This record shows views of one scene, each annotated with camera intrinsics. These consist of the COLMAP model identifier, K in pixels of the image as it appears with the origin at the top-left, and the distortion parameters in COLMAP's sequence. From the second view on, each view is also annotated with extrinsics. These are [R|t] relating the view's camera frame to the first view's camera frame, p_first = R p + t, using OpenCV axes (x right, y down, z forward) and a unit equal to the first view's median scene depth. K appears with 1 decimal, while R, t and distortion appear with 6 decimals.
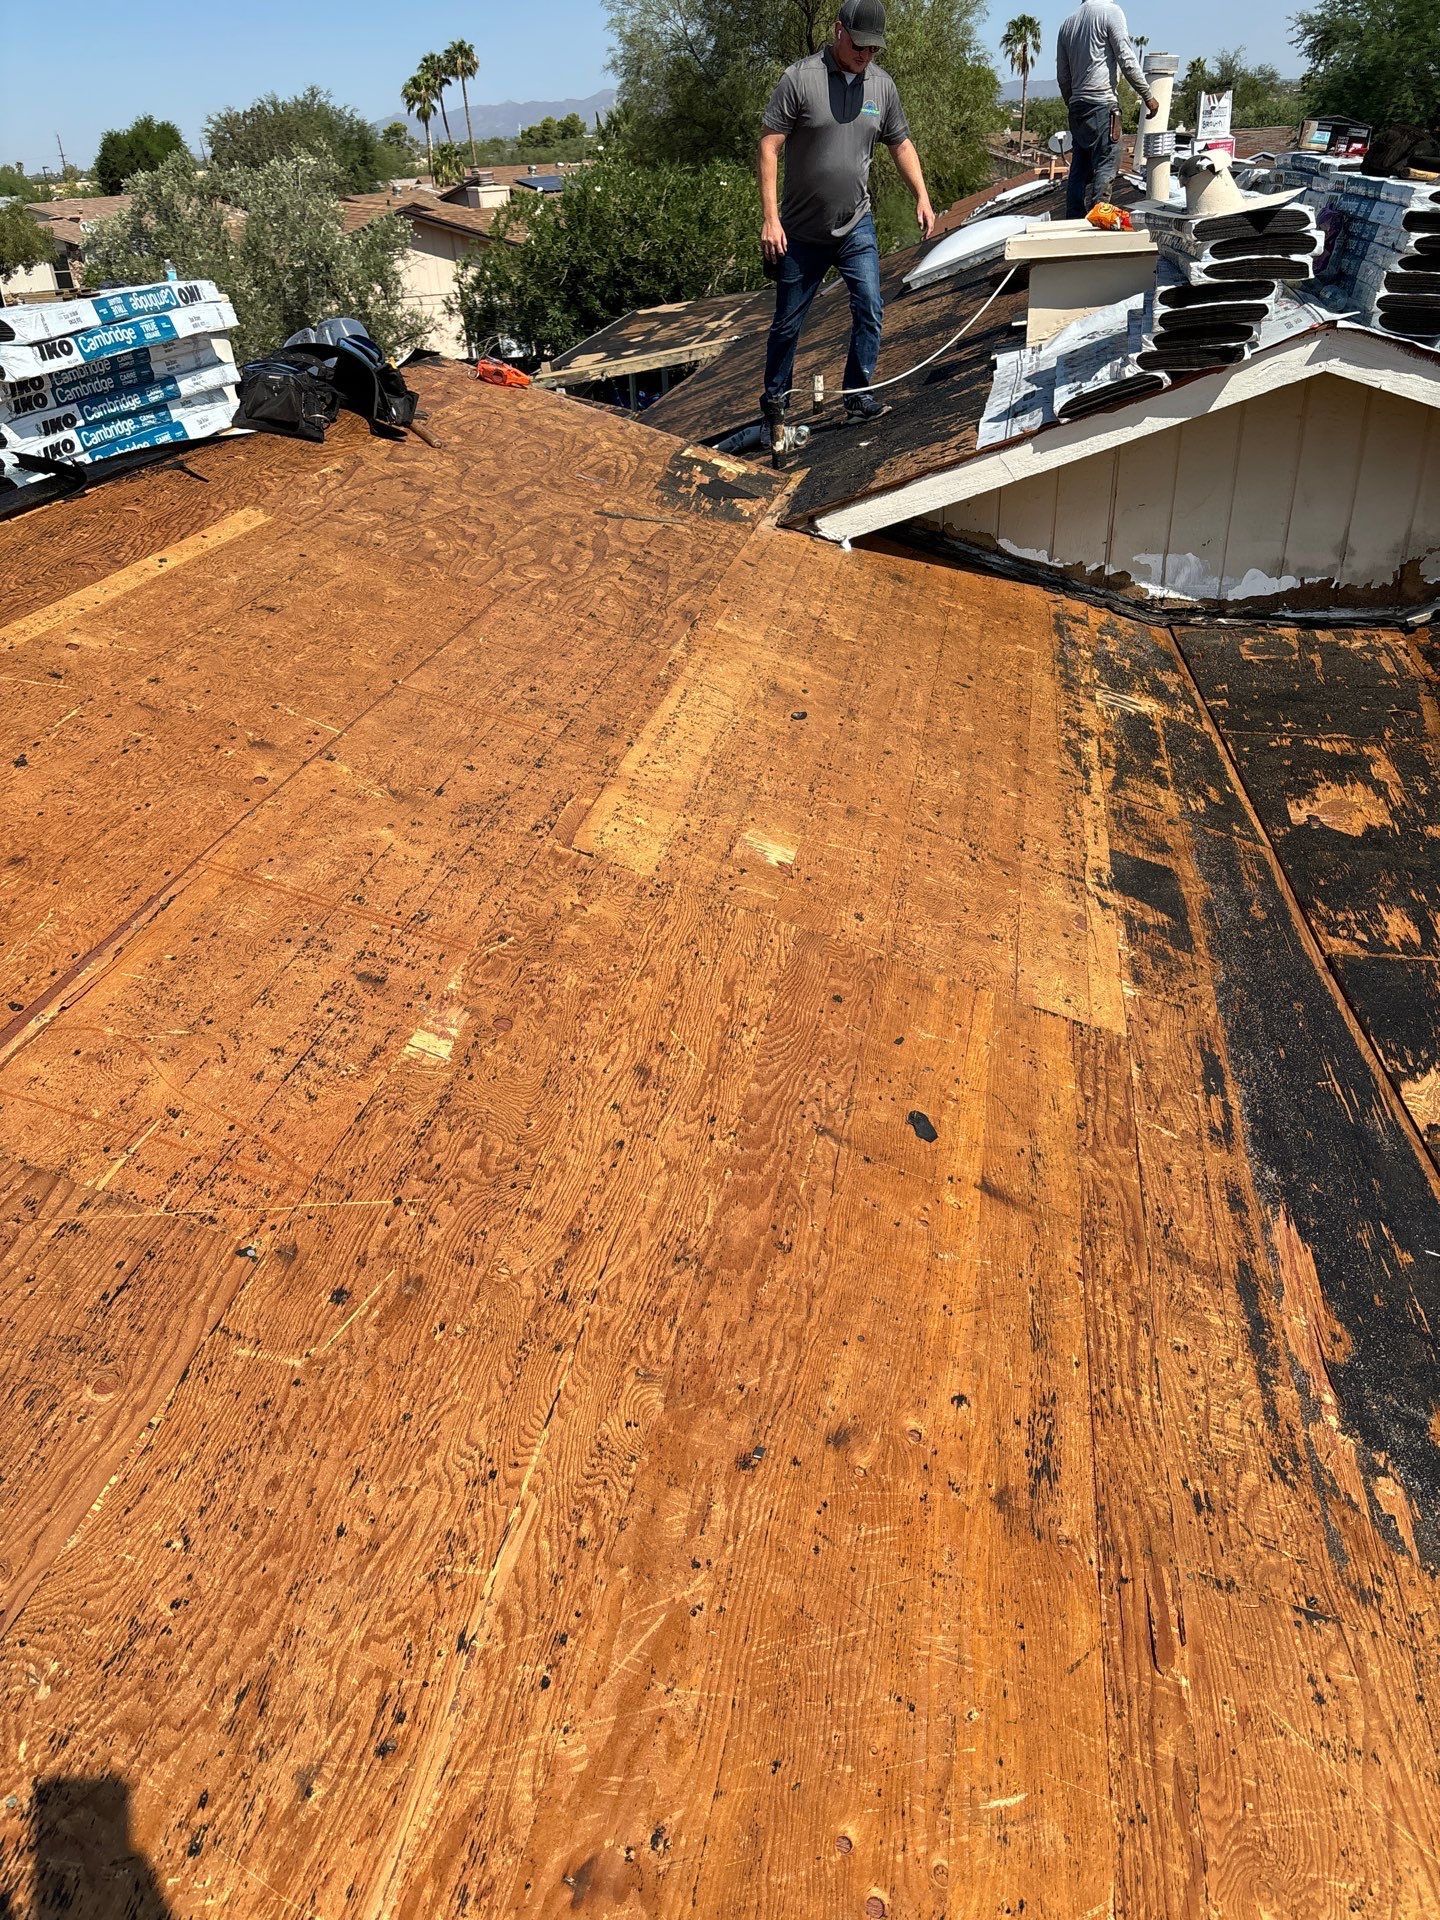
lens RADIAL K [[1417.0, 0, 717.2], [0, 1417.0, 981.2], [0, 0, 1]] dist [0.014324, -0.005188]
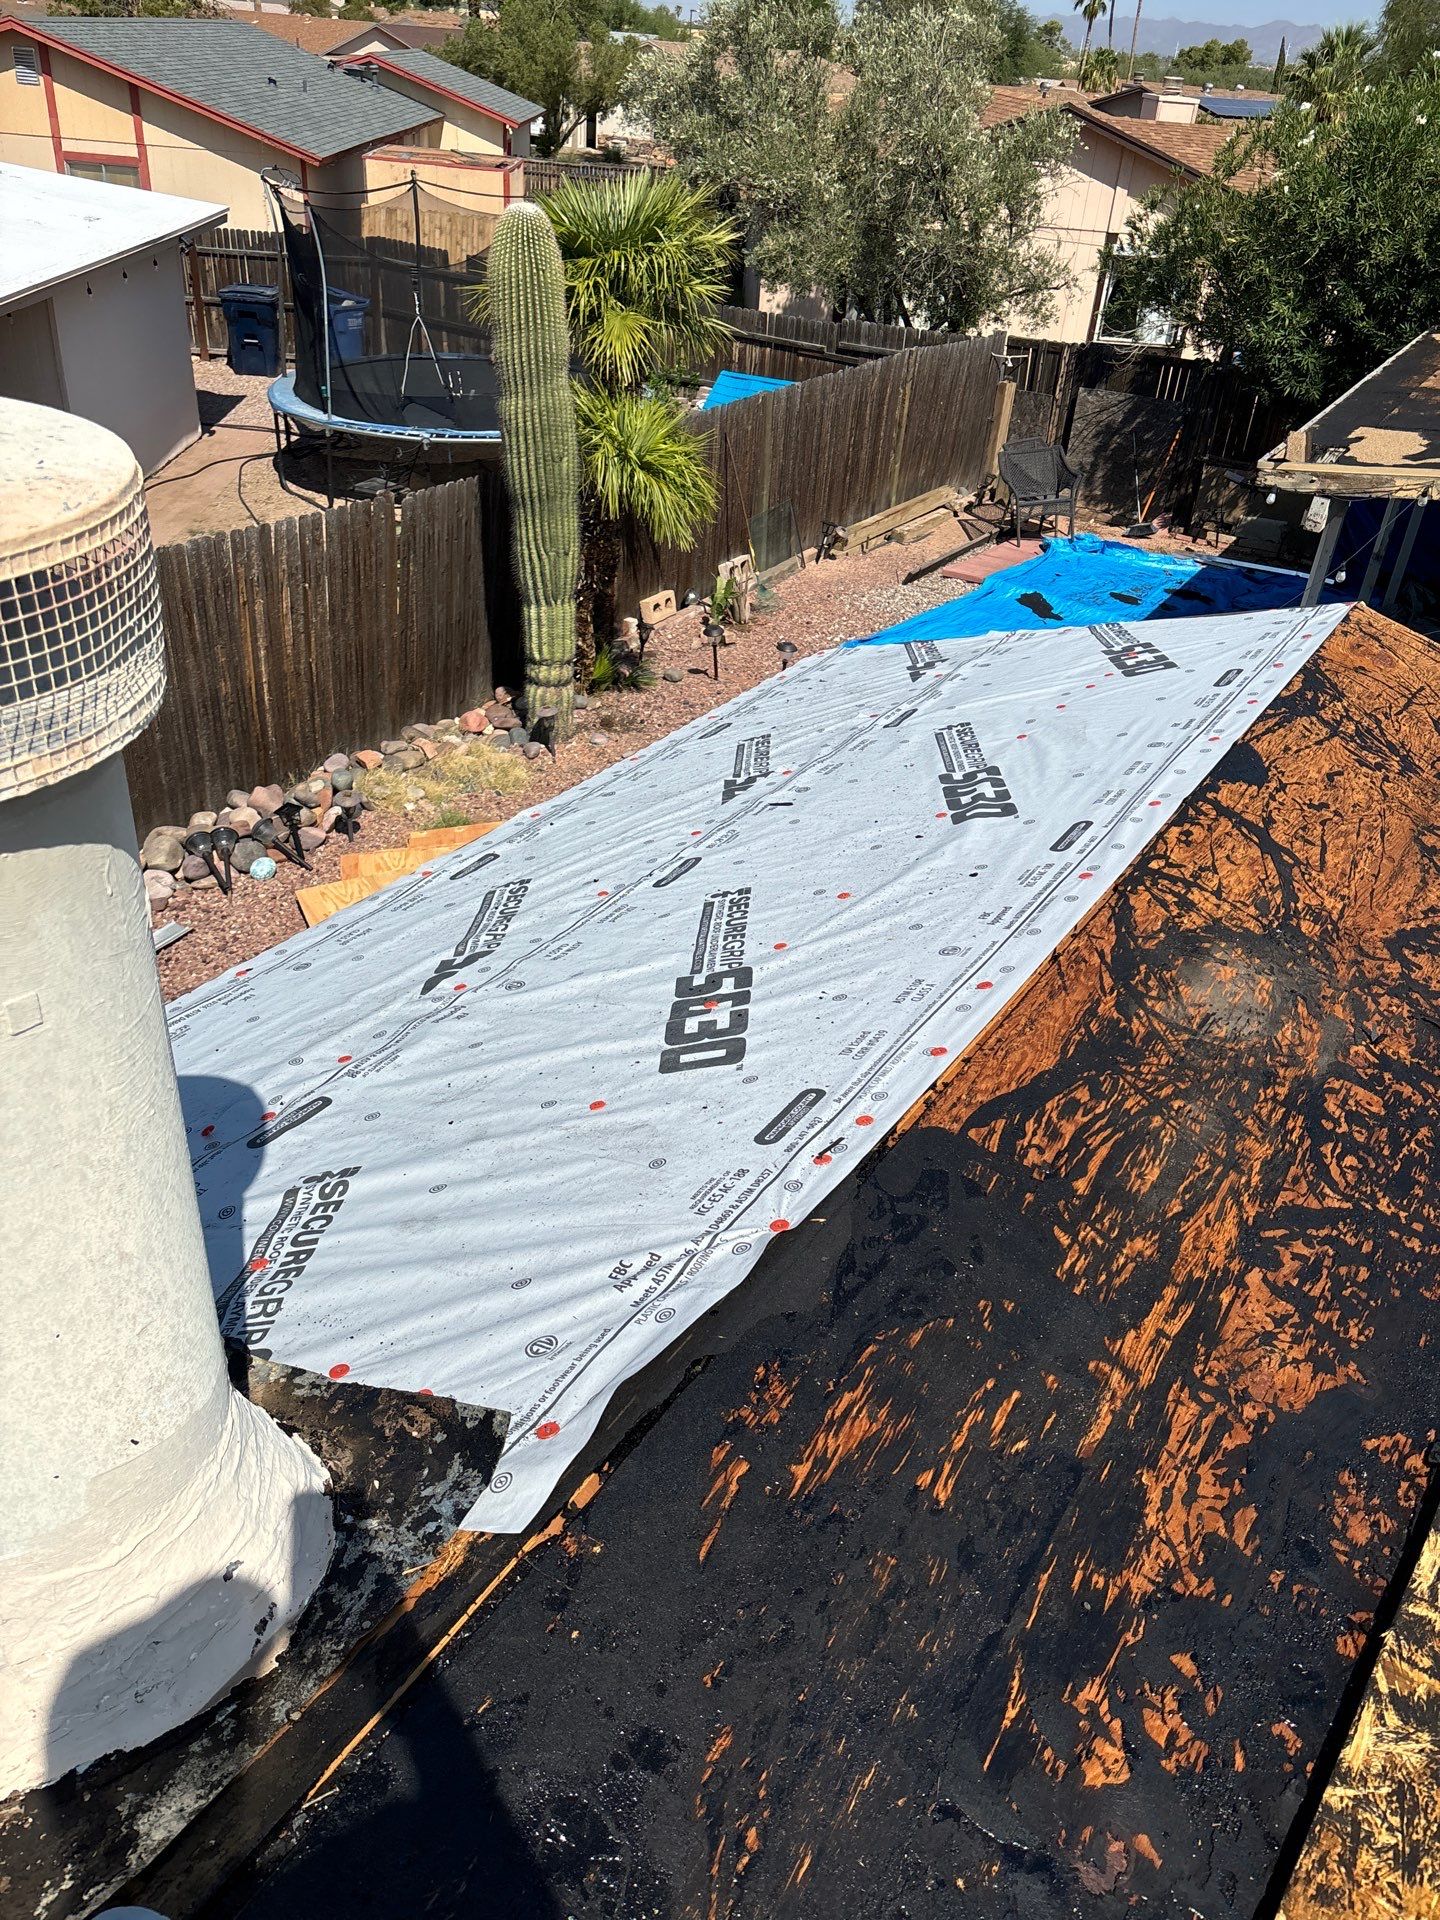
lens RADIAL K [[1414.4, 0, 755.5], [0, 1414.4, 956.9], [0, 0, 1]] dist [0.074441, -0.076919]
pose [[0.928127, 0.292673, -0.230051, -0.077754], [-0.285316, 0.956200, 0.065394, -0.139947], [0.239114, 0.004943, 0.970979, 0.270373]]
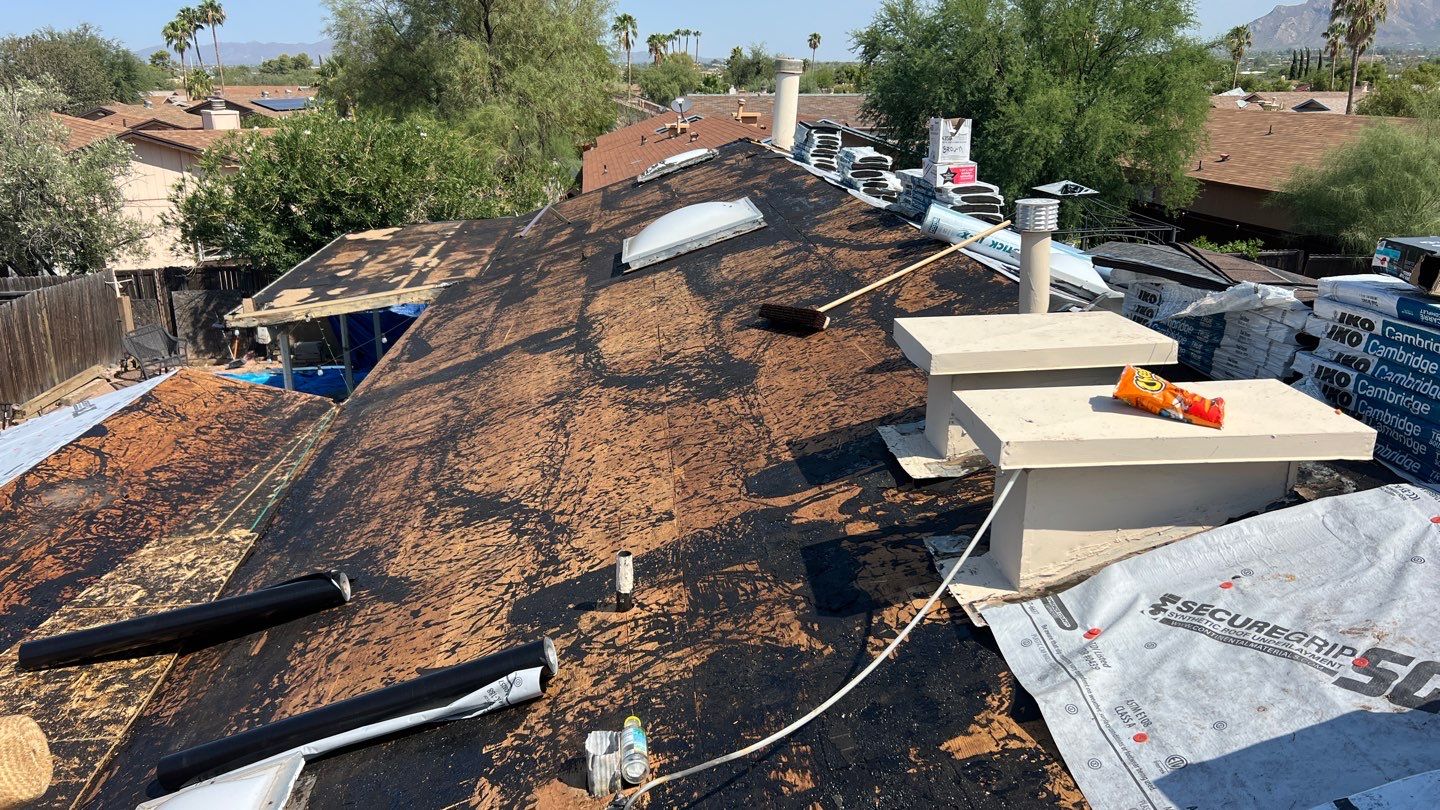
lens RADIAL K [[1060.9, 0, 699.6], [0, 1060.9, 426.1], [0, 0, 1]] dist [0.023906, -0.010074]
pose [[0.967320, -0.029408, 0.251847, -0.002741], [0.084133, 0.974206, -0.209391, -0.100168], [-0.239193, 0.223737, 0.944843, 0.143671]]
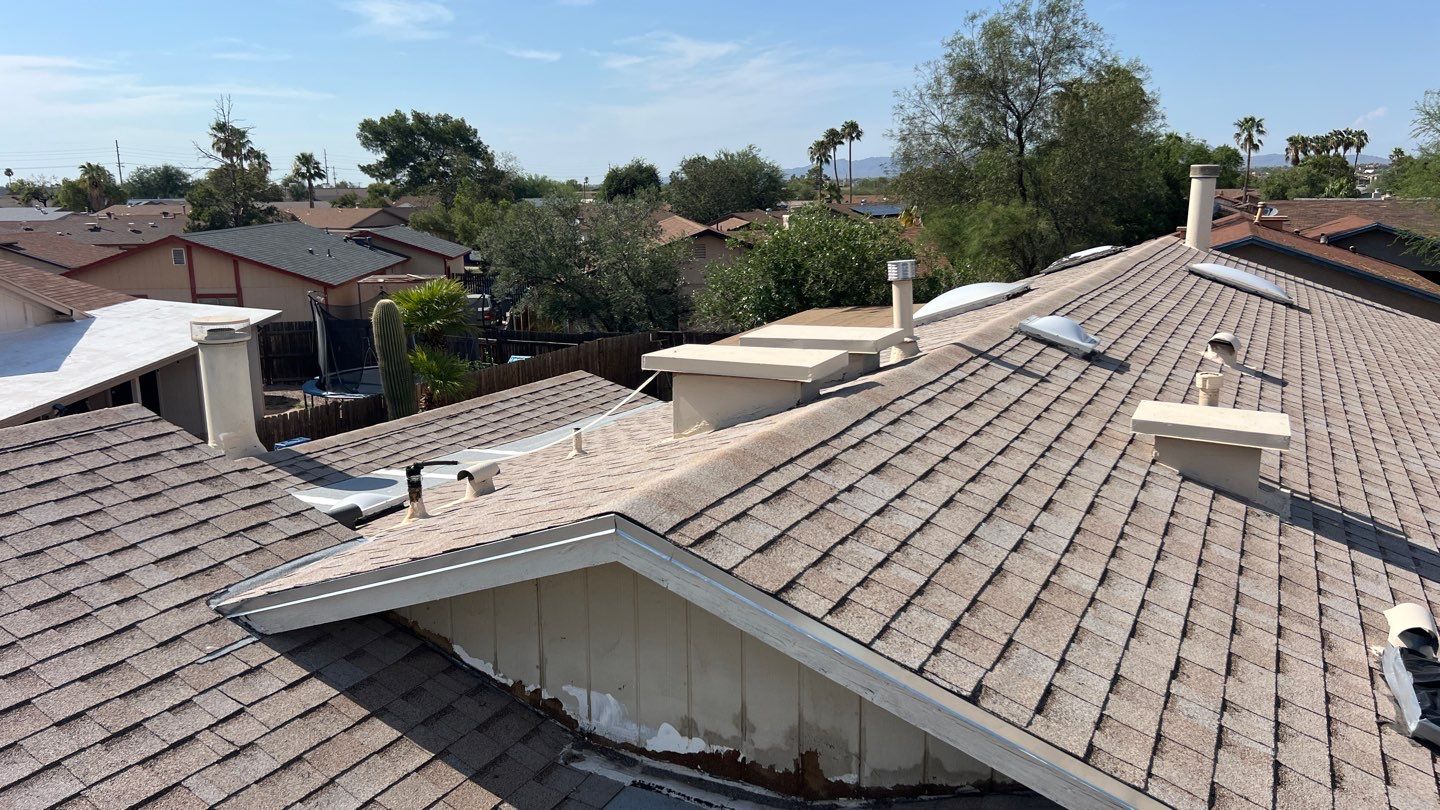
lens RADIAL K [[1074.3, 0, 720.0], [0, 1074.3, 405.0], [0, 0, 1]] dist [0.042924, -0.079908]
pose [[0.958832, 0.096777, -0.266975, 0.110380], [-0.176580, 0.939469, -0.293629, -0.054059], [0.222399, 0.328683, 0.917881, 0.053672]]
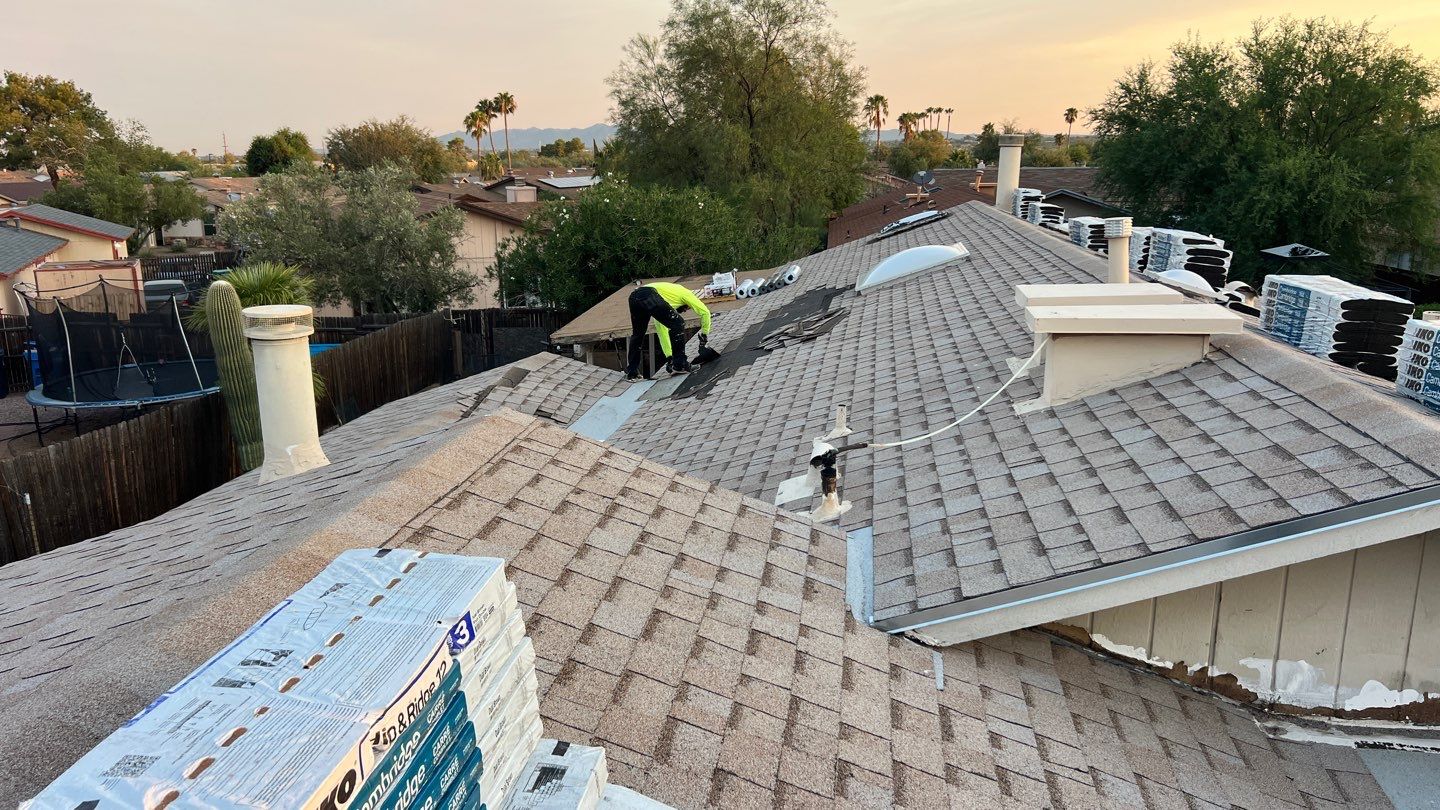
lens RADIAL K [[1061.0, 0, 704.2], [0, 1061.0, 412.2], [0, 0, 1]] dist [0.061356, -0.073218]
pose [[0.998772, 0.030919, 0.038715, -0.017747], [-0.018188, 0.955640, -0.293975, -0.046114], [-0.046087, 0.292910, 0.955029, 0.055983]]
